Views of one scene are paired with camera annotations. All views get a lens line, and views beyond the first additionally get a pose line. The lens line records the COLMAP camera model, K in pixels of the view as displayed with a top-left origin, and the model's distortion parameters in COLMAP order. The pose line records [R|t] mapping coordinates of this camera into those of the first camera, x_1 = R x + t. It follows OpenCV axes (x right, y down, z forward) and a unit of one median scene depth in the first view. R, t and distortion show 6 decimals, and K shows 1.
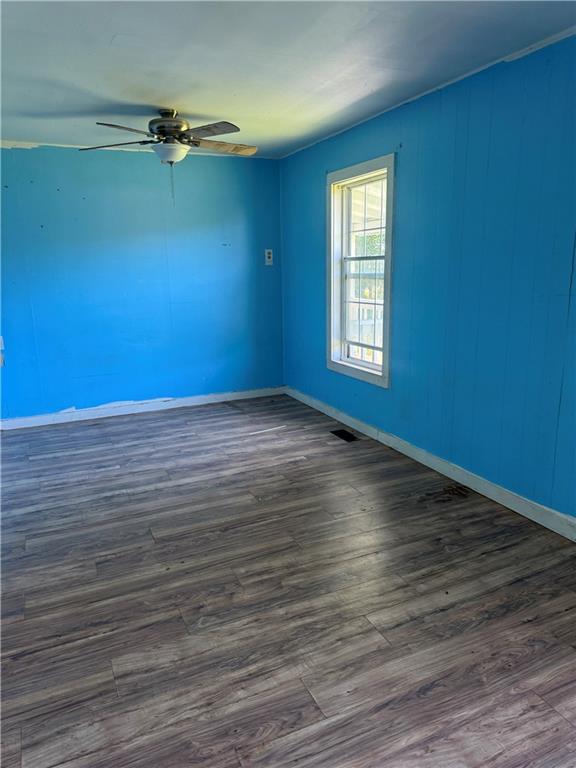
lens RADIAL K [[531.5, 0, 285.4], [0, 531.5, 386.1], [0, 0, 1]] dist [-0.002118, -0.000260]
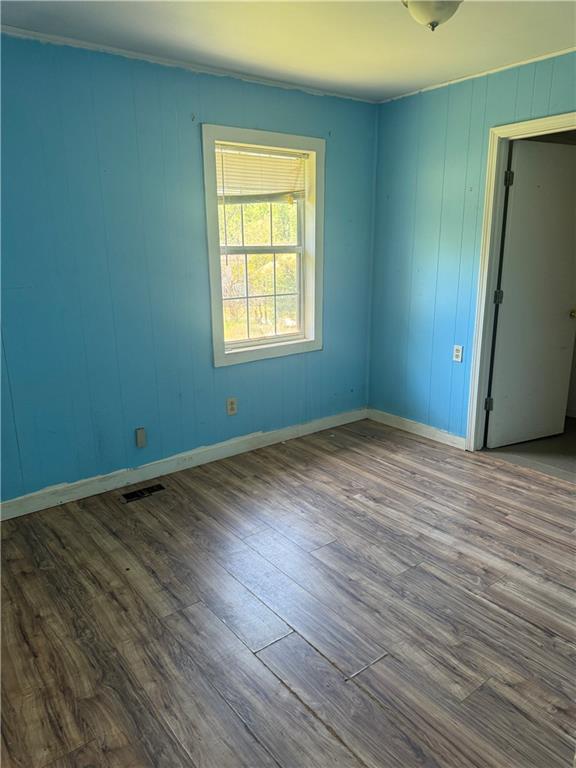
lens RADIAL K [[531.5, 0, 289.8], [0, 531.5, 389.5], [0, 0, 1]] dist [-0.002118, -0.000260]
pose [[-0.212786, -0.241378, 0.946815, -0.787854], [0.247740, 0.924015, 0.291242, -0.192497], [-0.945170, 0.296536, -0.136818, 0.869796]]
